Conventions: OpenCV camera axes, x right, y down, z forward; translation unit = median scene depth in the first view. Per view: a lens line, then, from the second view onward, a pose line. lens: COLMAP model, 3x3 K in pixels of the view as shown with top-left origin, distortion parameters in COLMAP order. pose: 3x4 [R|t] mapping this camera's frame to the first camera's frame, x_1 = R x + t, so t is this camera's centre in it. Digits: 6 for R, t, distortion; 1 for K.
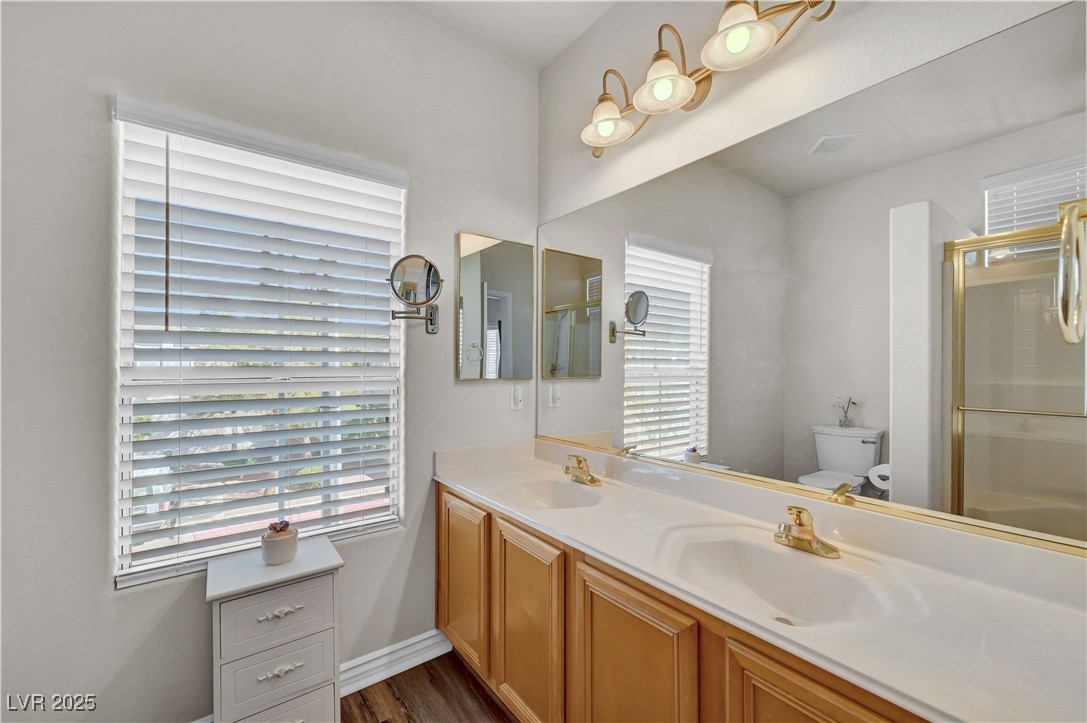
lens RADIAL K [[448.8, 0, 548.7], [0, 448.8, 364.6], [0, 0, 1]] dist [0.003177, -0.004575]
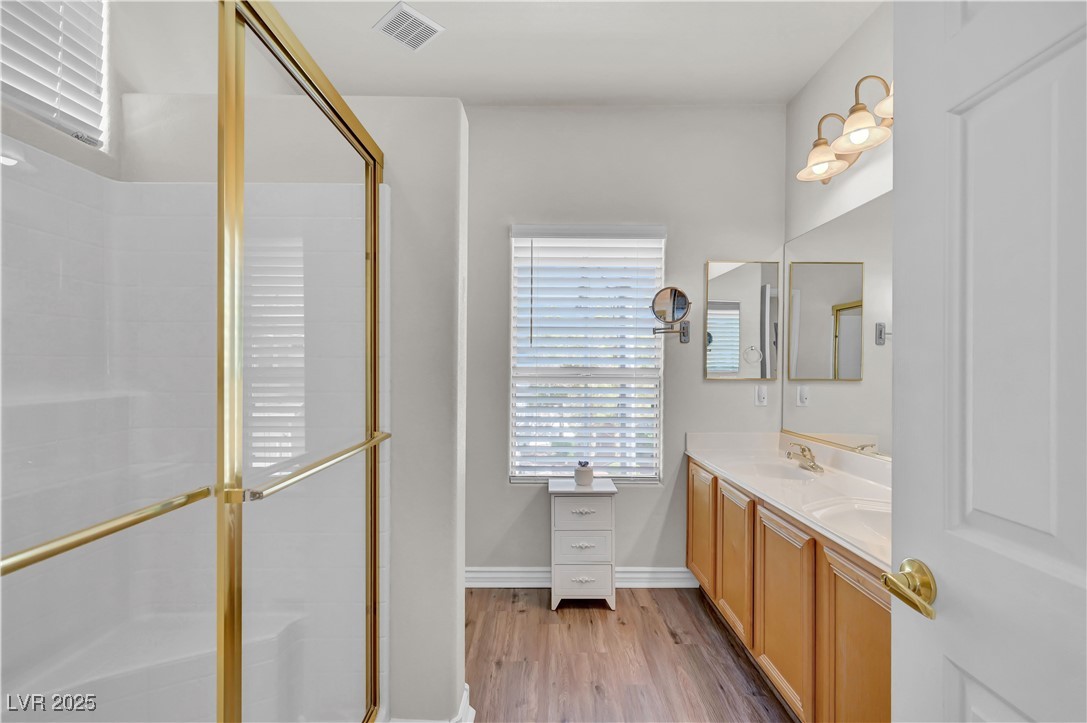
lens RADIAL K [[486.3, 0, 542.6], [0, 486.3, 368.9], [0, 0, 1]] dist [-0.002267, -0.000178]
pose [[0.795929, 0.008325, -0.605333, 0.293664], [-0.004715, 0.999960, 0.007553, -0.001680], [0.605372, -0.003157, 0.795937, -0.419594]]
